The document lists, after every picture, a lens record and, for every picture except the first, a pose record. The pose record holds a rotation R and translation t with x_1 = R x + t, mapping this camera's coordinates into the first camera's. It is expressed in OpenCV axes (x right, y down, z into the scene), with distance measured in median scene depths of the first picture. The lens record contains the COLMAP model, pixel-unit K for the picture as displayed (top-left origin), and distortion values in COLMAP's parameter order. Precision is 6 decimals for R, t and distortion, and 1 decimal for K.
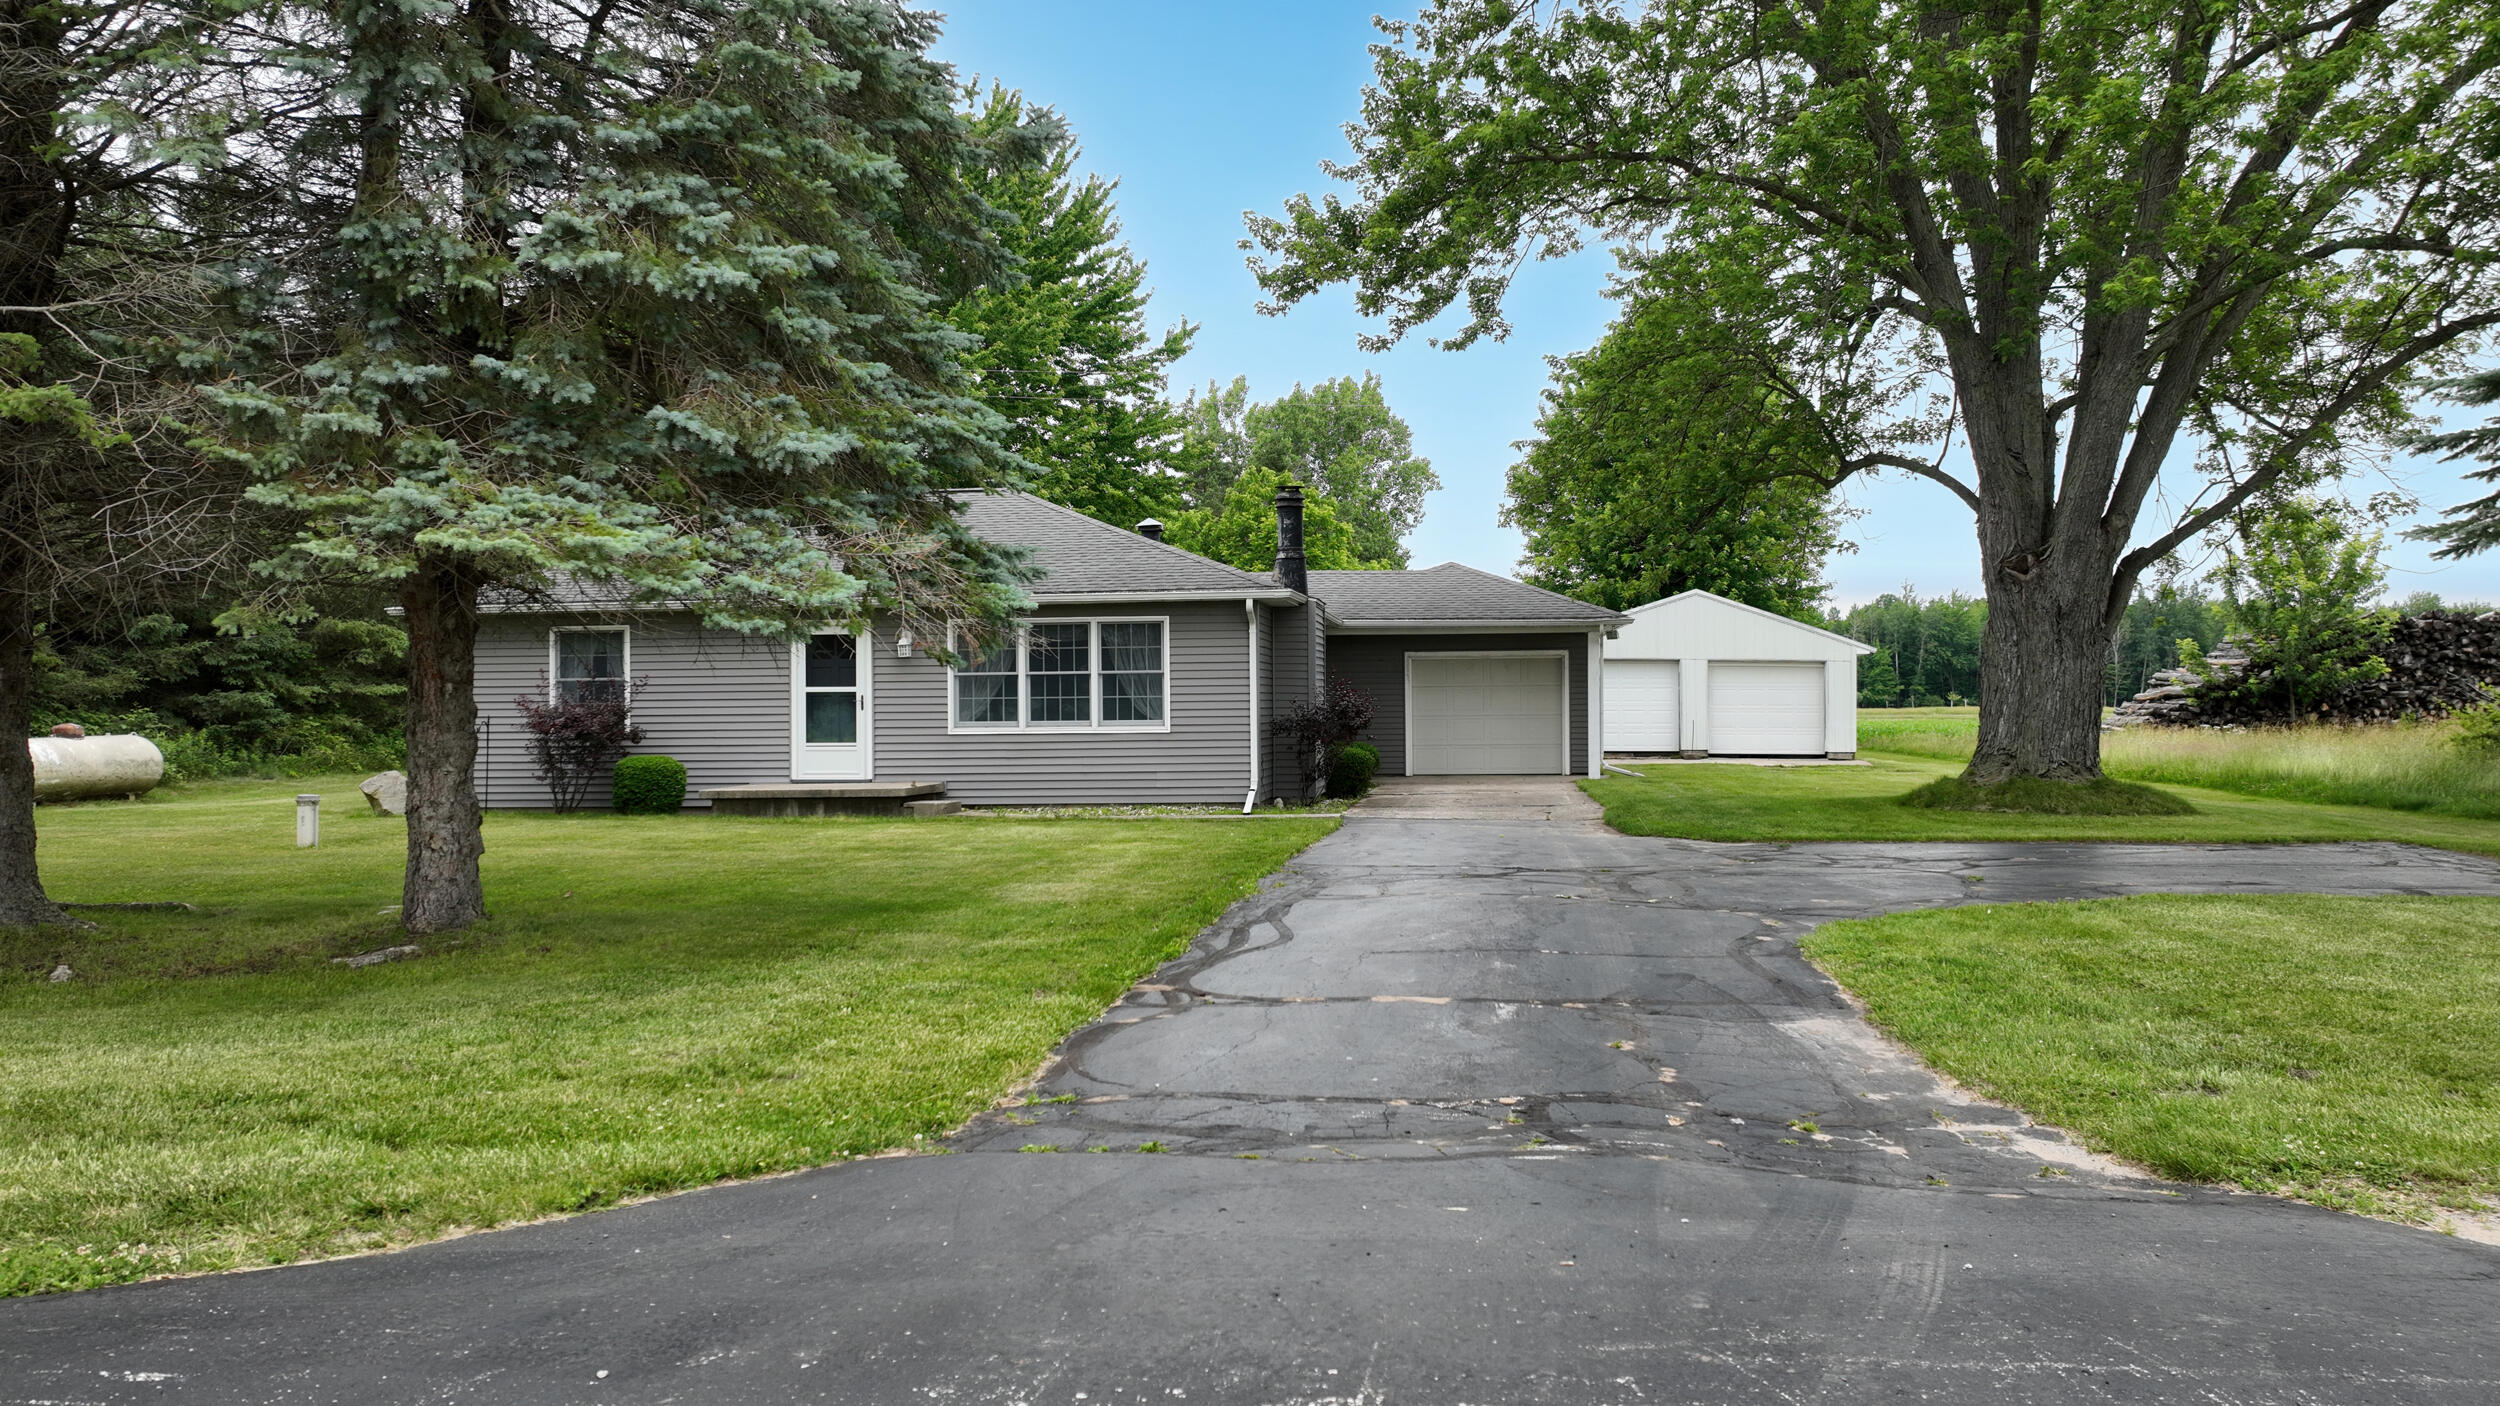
lens RADIAL K [[1814.1, 0, 1270.7], [0, 1814.1, 704.3], [0, 0, 1]] dist [0.007673, 0.003724]
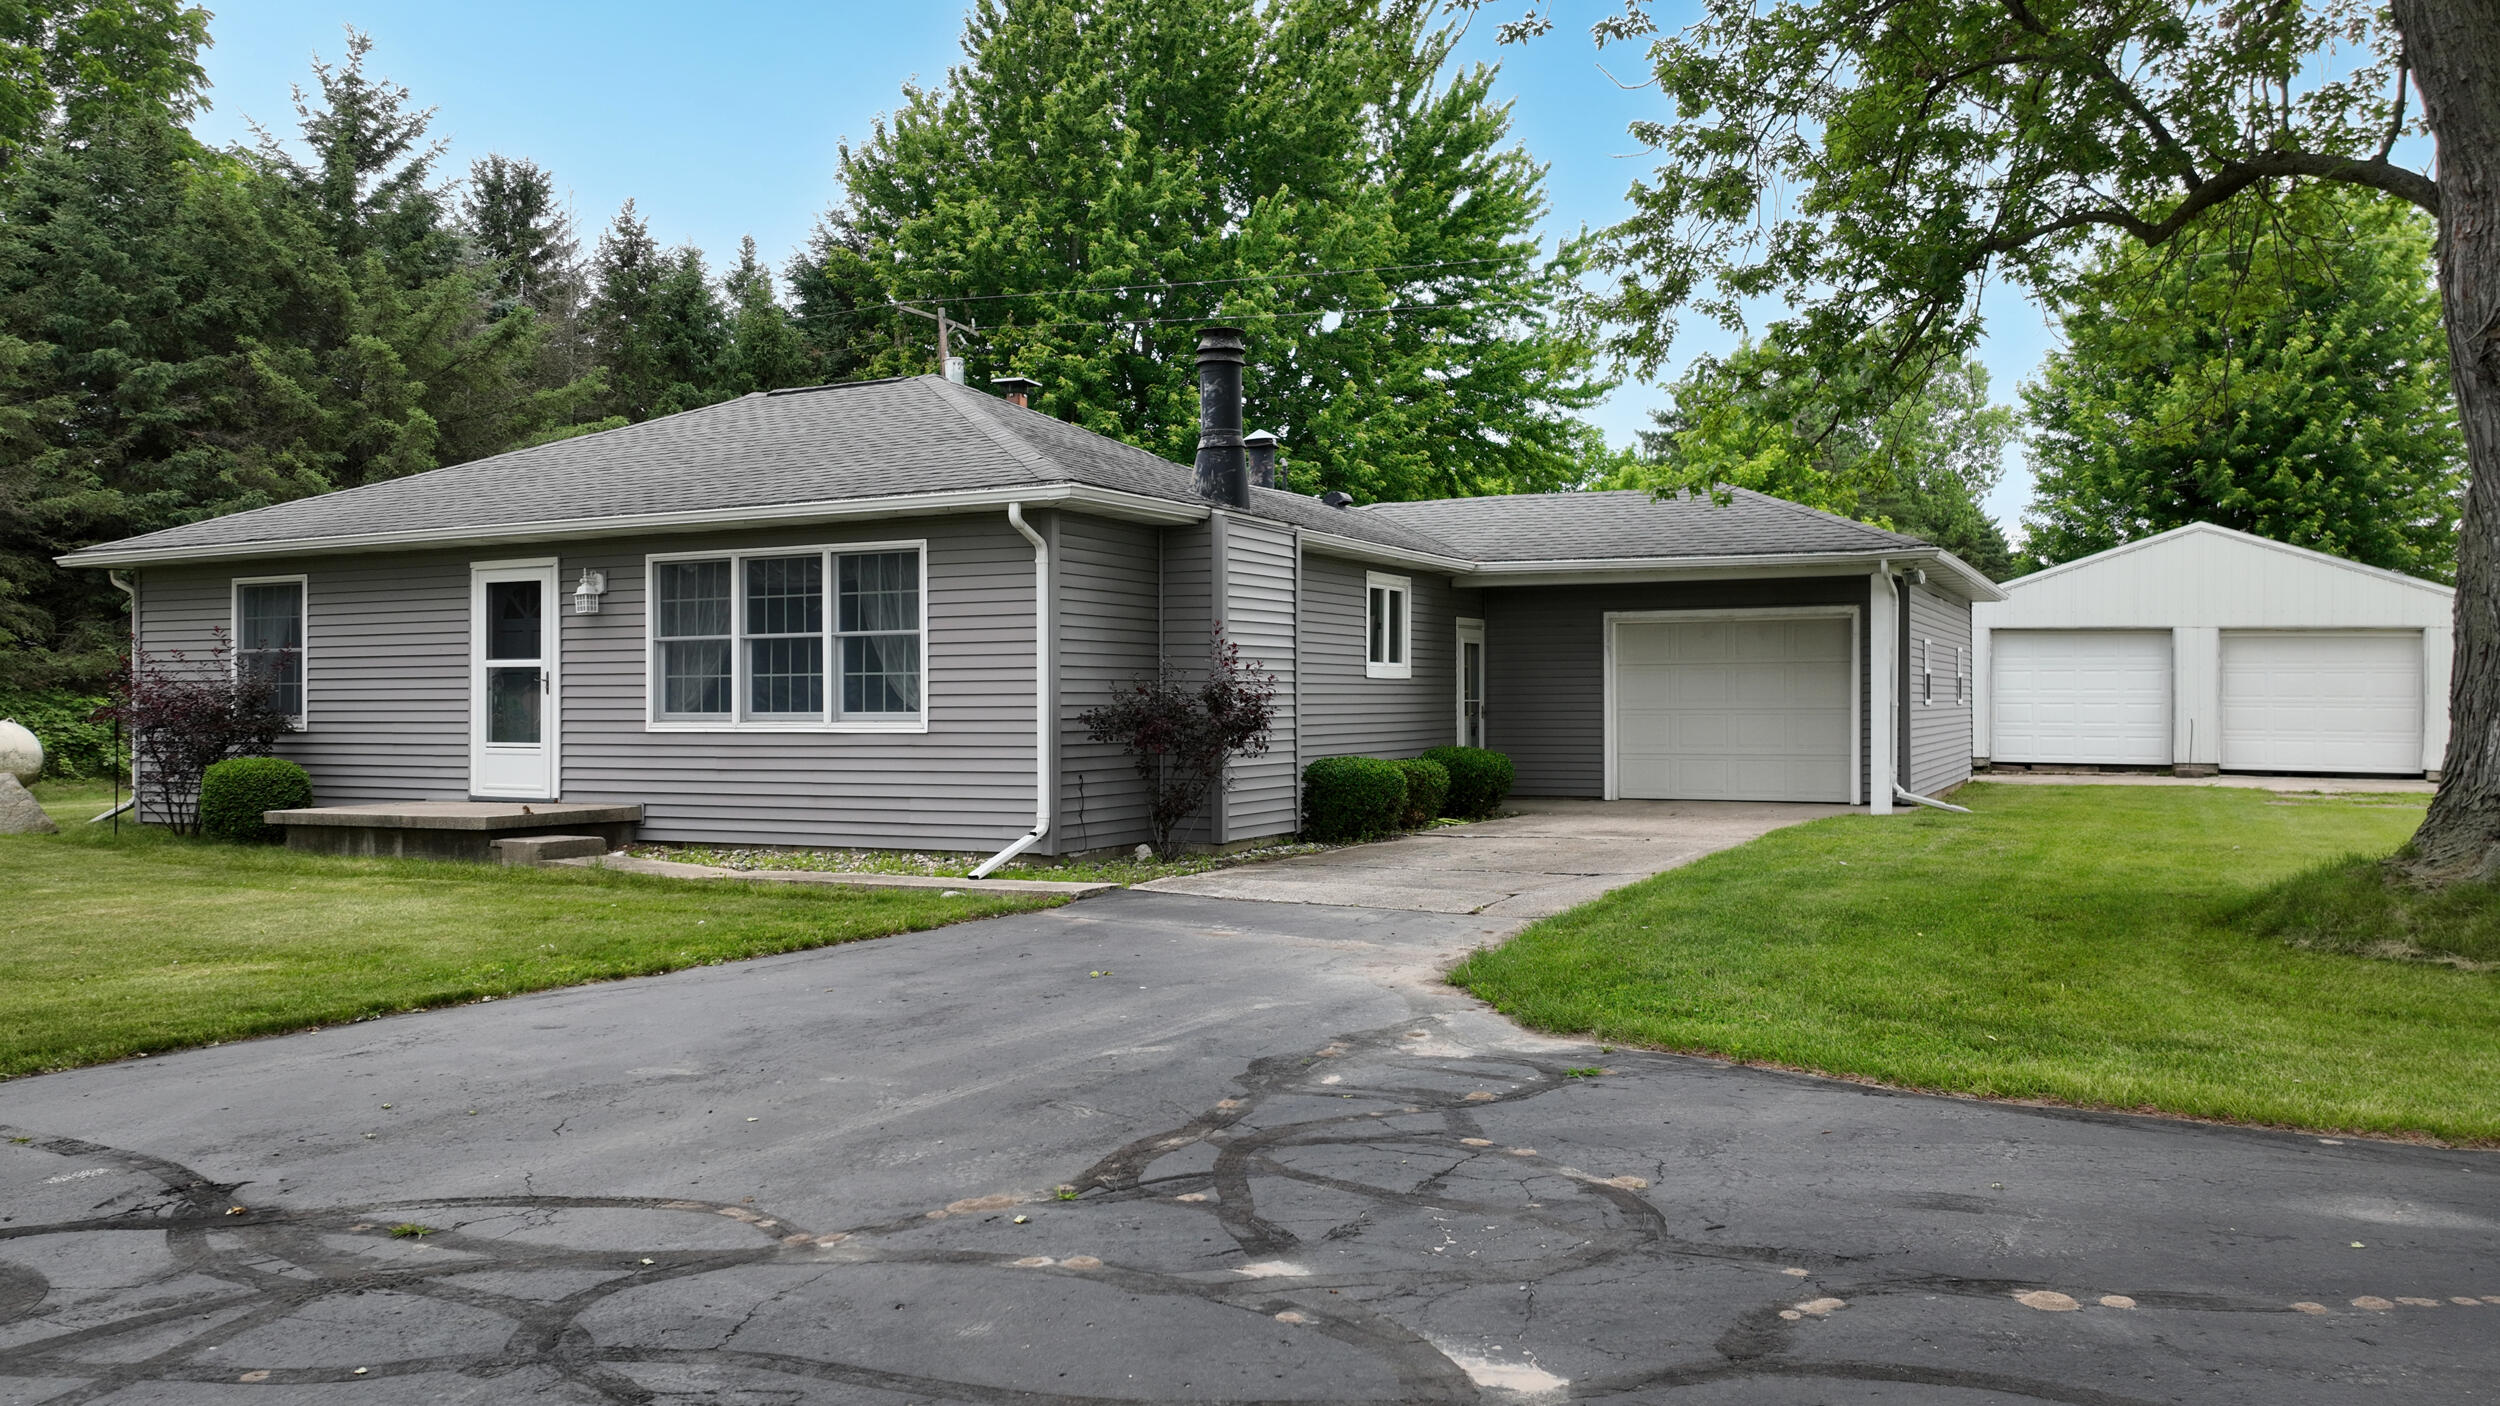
lens RADIAL K [[1824.4, 0, 1252.9], [0, 1824.4, 706.4], [0, 0, 1]] dist [0.004970, 0.001287]
pose [[0.940495, 0.006009, -0.339755, 0.220349], [-0.004069, 0.999971, 0.006423, 0.002097], [0.339783, -0.004658, 0.940492, 0.409504]]
